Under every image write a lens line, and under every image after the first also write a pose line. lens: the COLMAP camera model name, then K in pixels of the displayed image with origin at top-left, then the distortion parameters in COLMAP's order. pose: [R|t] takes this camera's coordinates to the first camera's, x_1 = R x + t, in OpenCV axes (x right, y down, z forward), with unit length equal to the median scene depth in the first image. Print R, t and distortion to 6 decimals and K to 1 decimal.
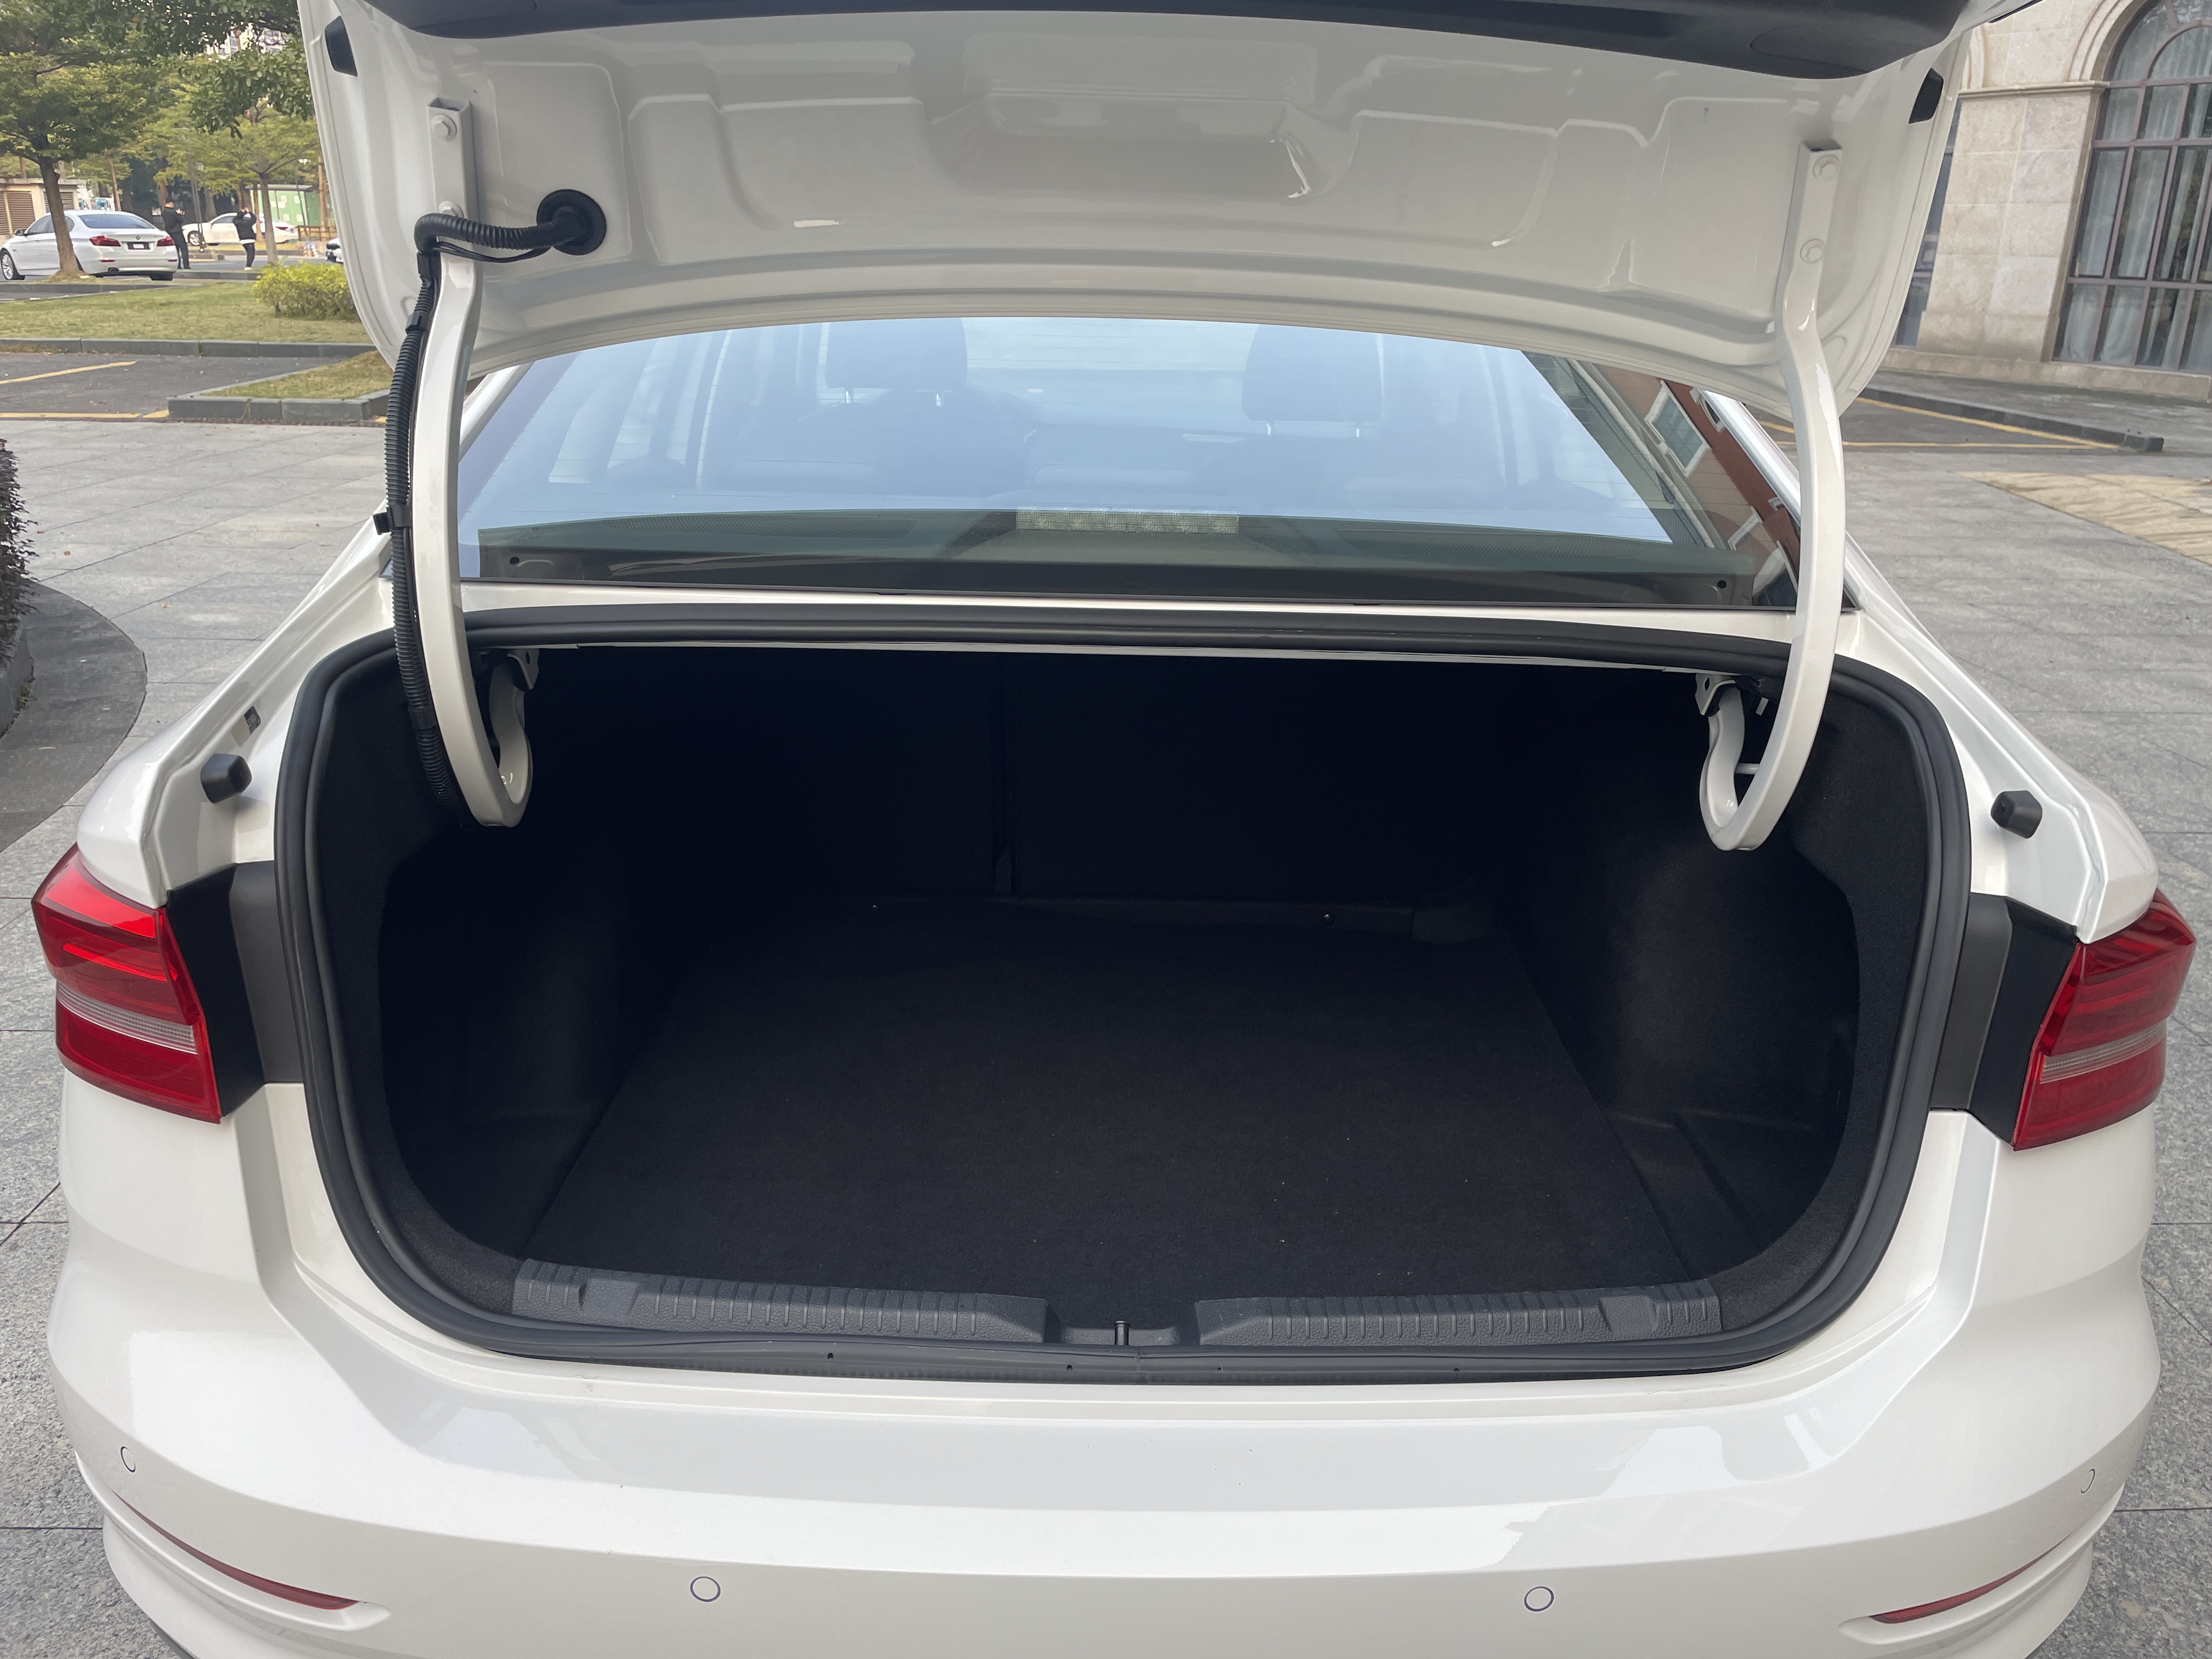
lens RADIAL K [[1675.9, 0, 1110.7], [0, 1675.9, 816.0], [0, 0, 1]] dist [0.060175, -0.082026]
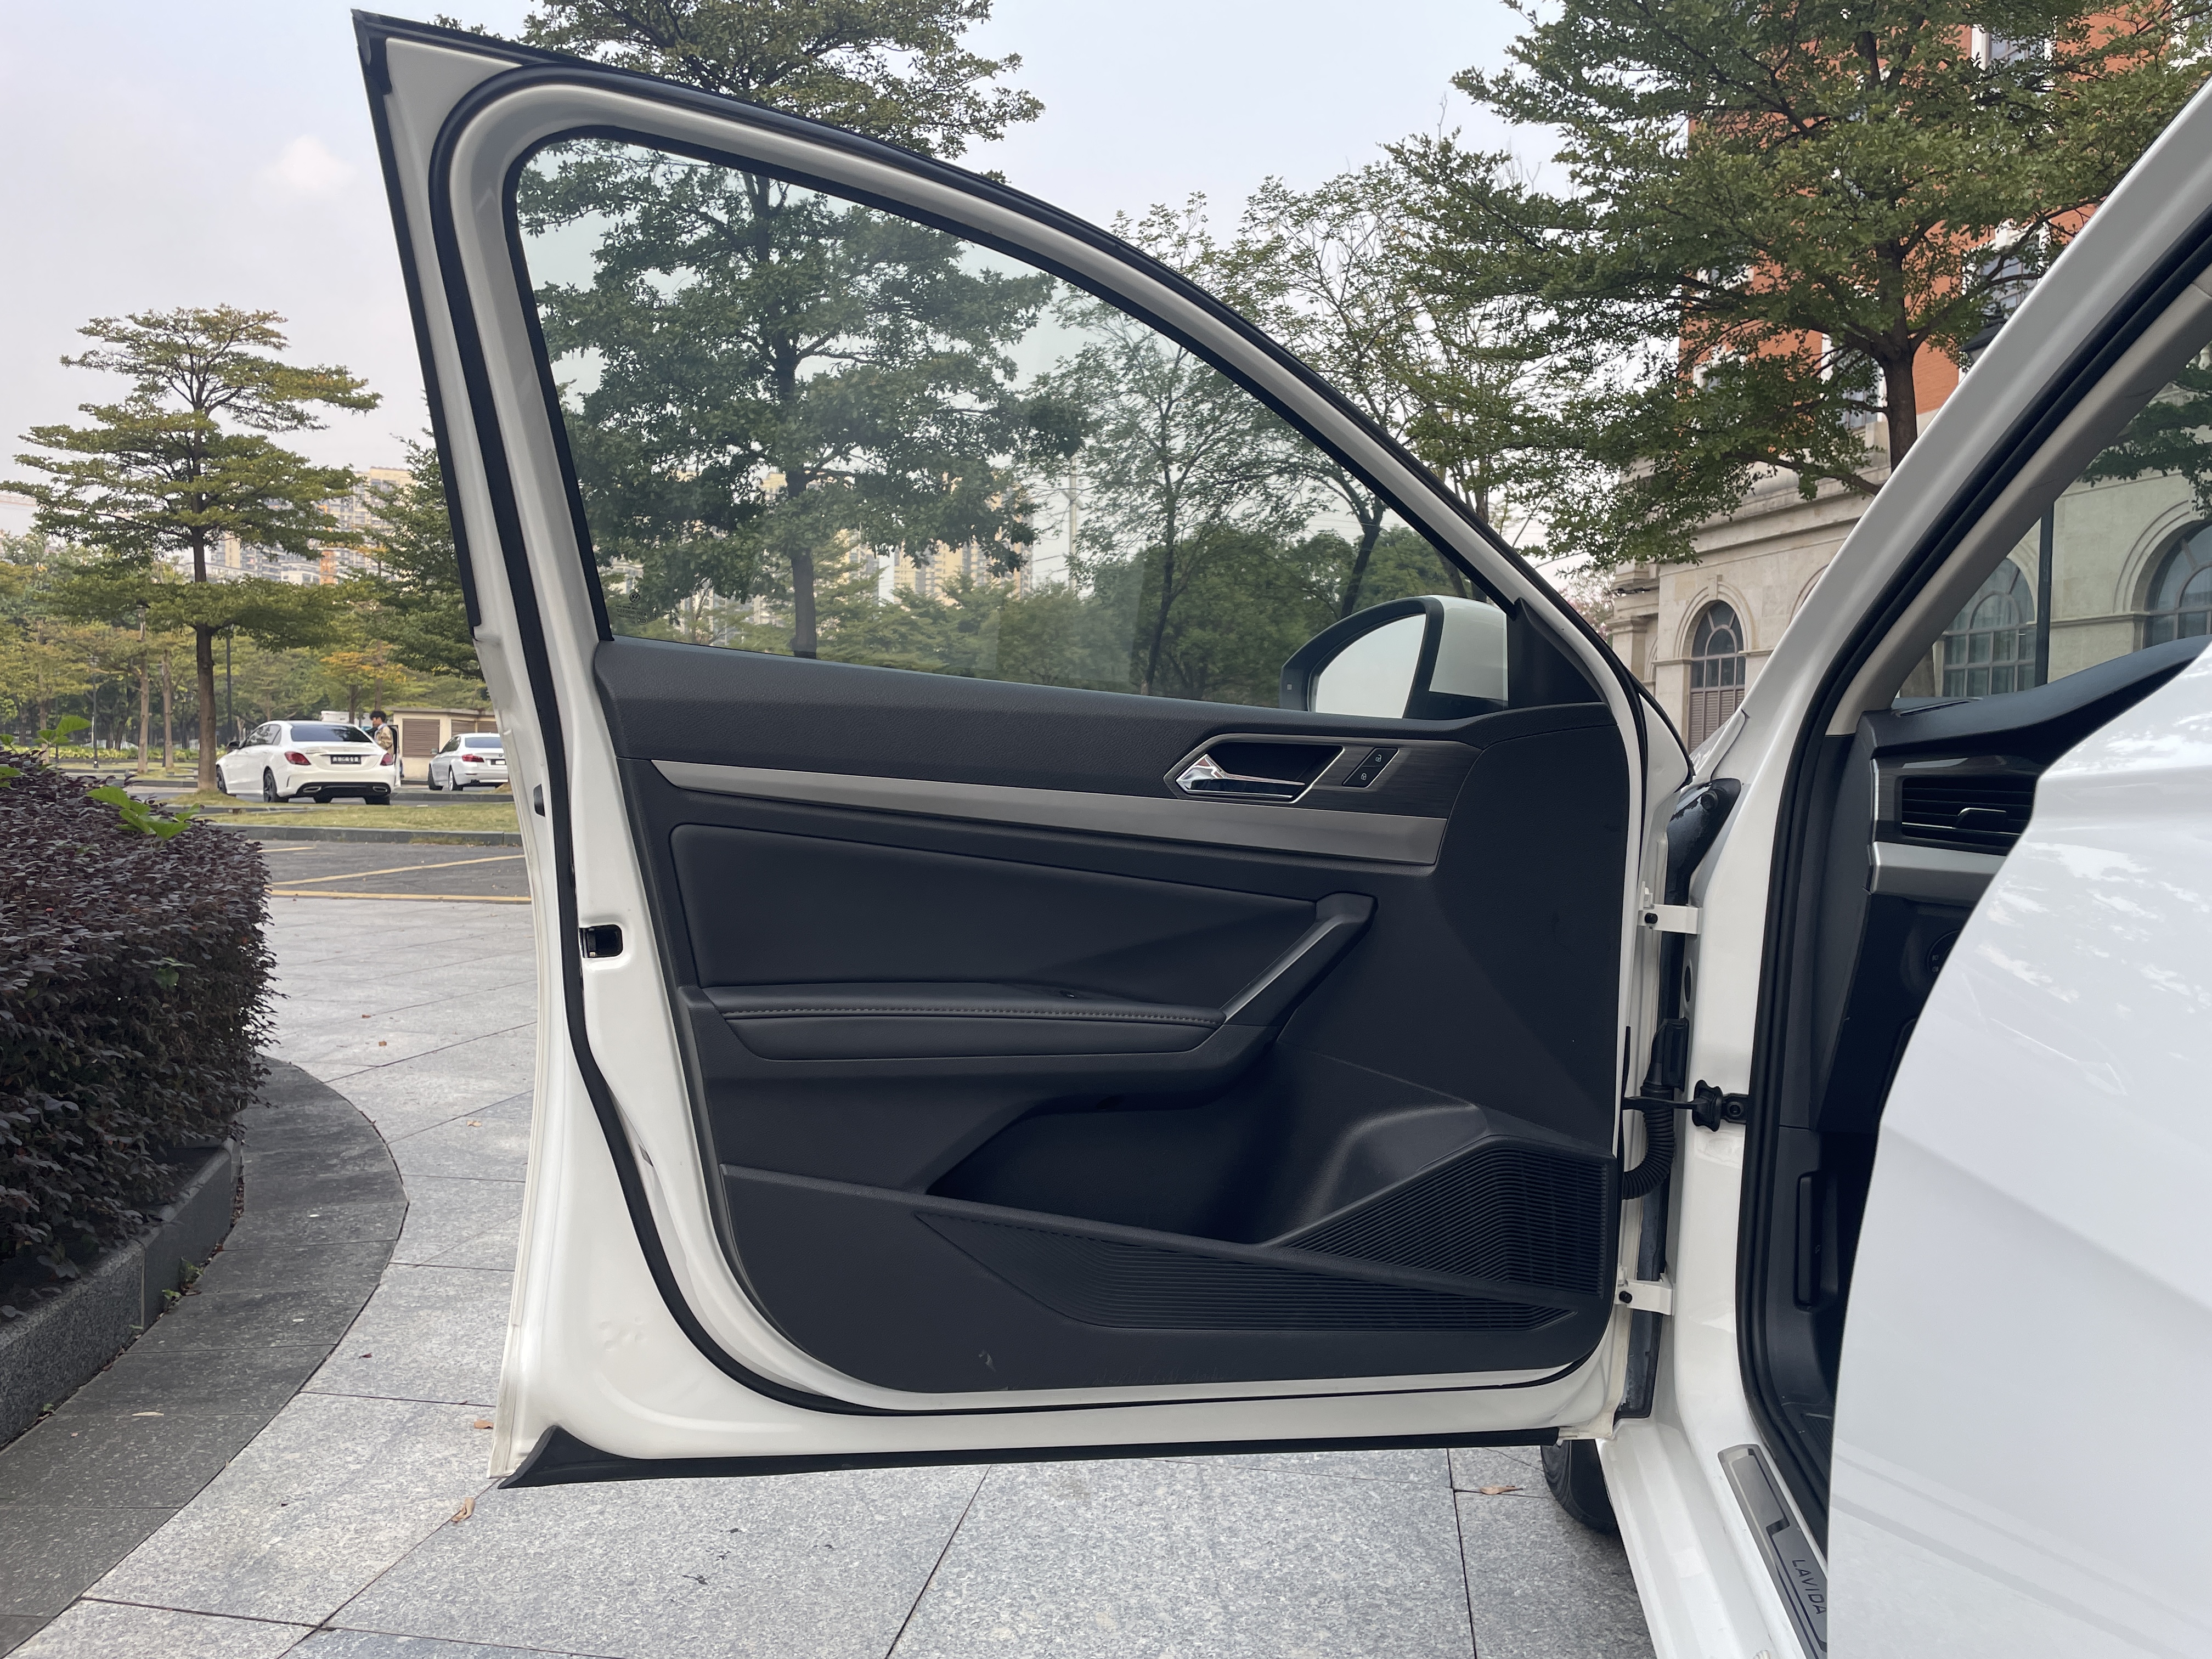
lens RADIAL K [[1675.9, 0, 1112.8], [0, 1675.9, 841.0], [0, 0, 1]] dist [0.060175, -0.082026]
pose [[0.980567, 0.002390, -0.196169, -0.147710], [-0.057973, 0.958801, -0.278099, -0.050483], [0.187422, 0.284067, 0.940308, 0.322791]]
